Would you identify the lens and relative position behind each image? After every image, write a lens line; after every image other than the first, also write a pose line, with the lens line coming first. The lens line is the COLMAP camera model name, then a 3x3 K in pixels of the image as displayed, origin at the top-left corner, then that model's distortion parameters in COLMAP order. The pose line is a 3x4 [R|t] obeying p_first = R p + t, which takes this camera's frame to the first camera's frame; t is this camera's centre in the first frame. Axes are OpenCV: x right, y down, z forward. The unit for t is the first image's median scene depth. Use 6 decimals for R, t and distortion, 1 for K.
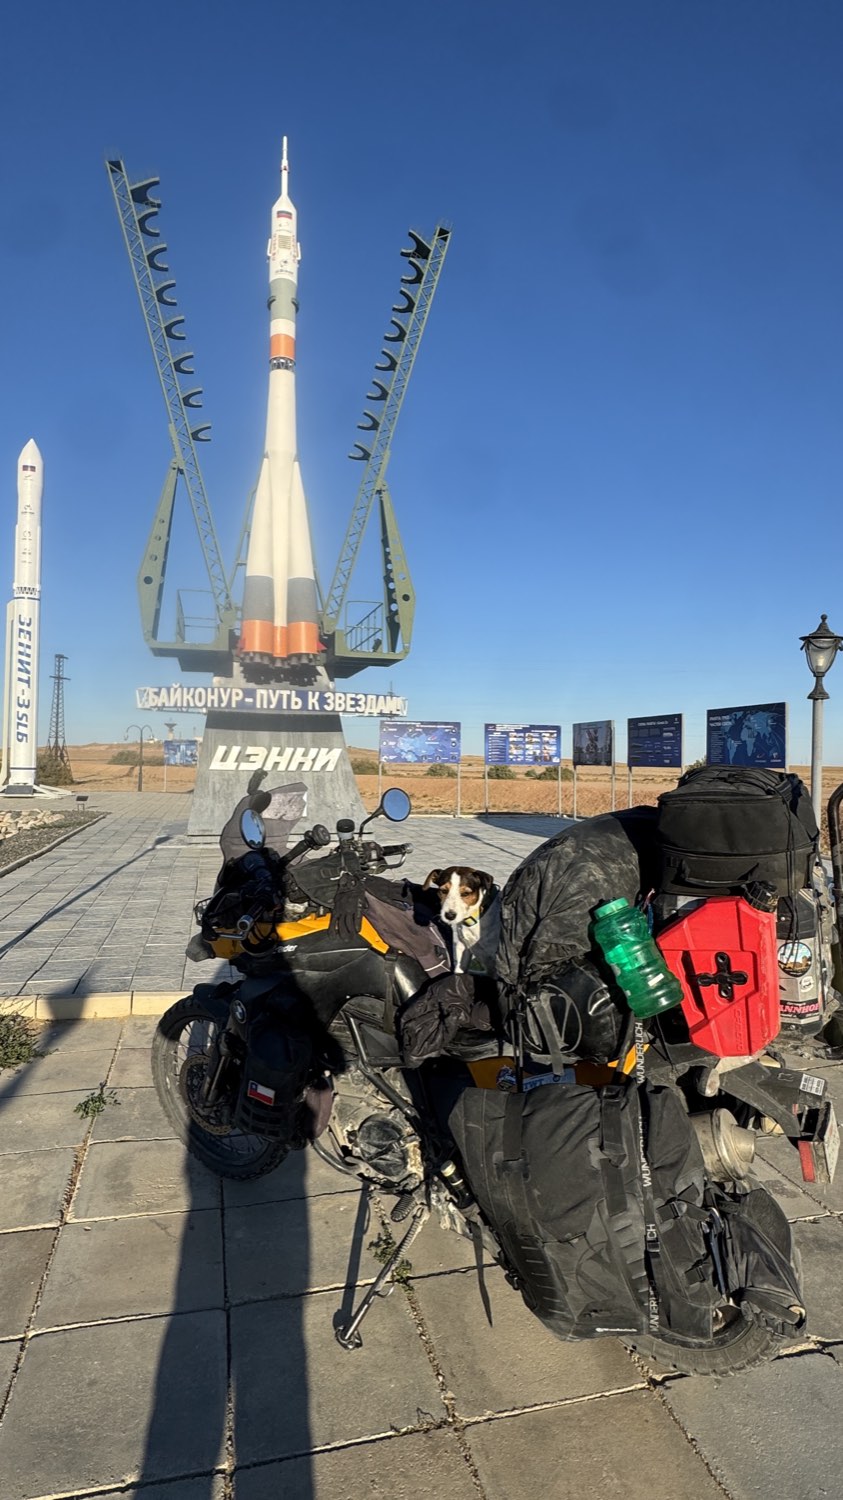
lens RADIAL K [[874.6, 0, 421.5], [0, 874.6, 750.0], [0, 0, 1]] dist [-0.013590, -0.000332]
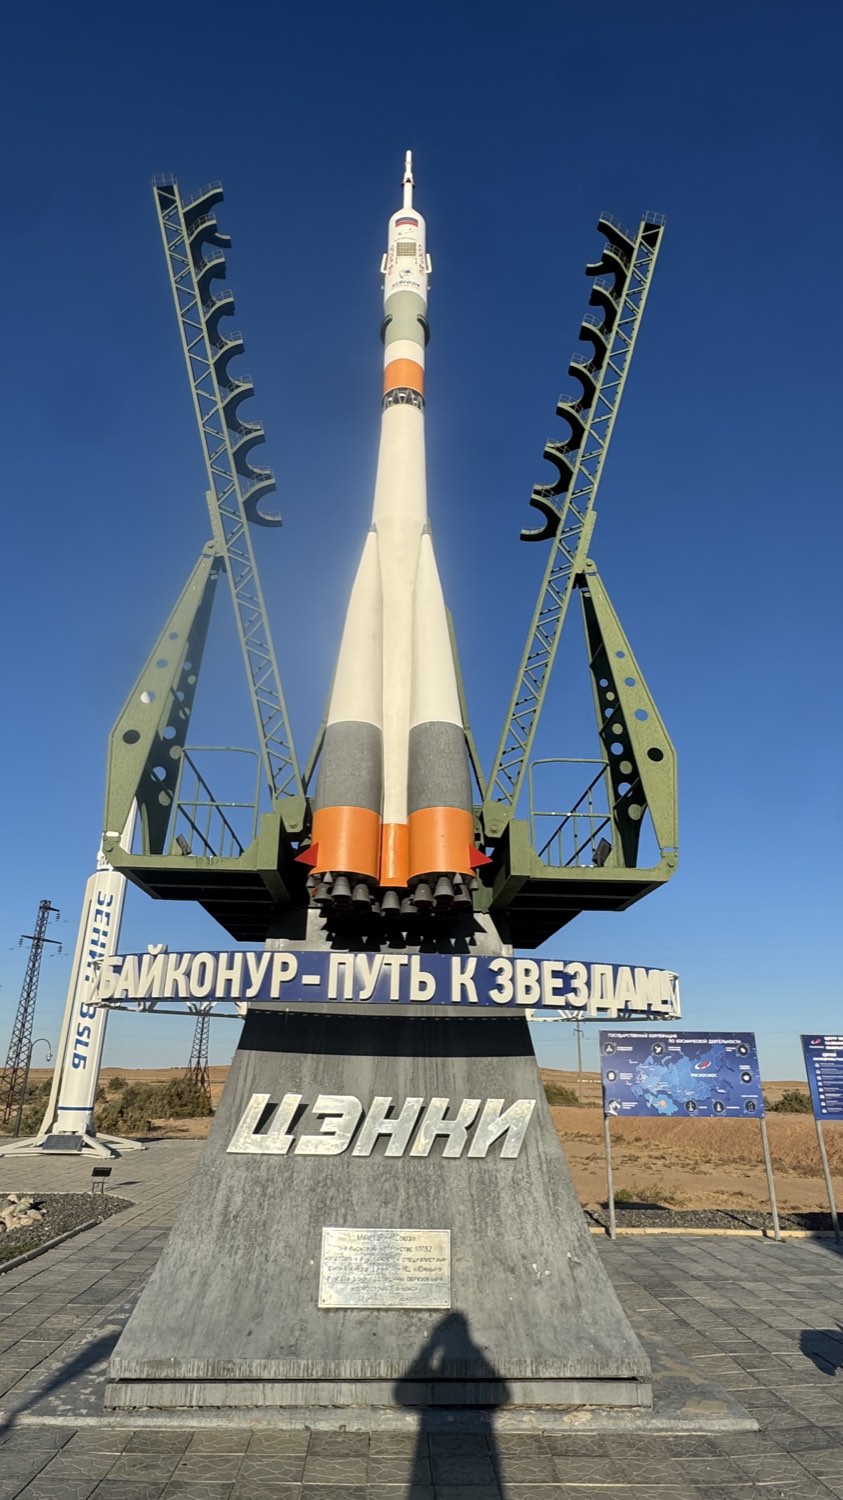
lens RADIAL K [[820.1, 0, 421.5], [0, 820.1, 750.0], [0, 0, 1]] dist [-0.002139, 0.000117]
pose [[0.979321, -0.074025, -0.188285, -0.058936], [0.001190, 0.932749, -0.360524, -0.016488], [0.202310, 0.352844, 0.913549, 0.574246]]
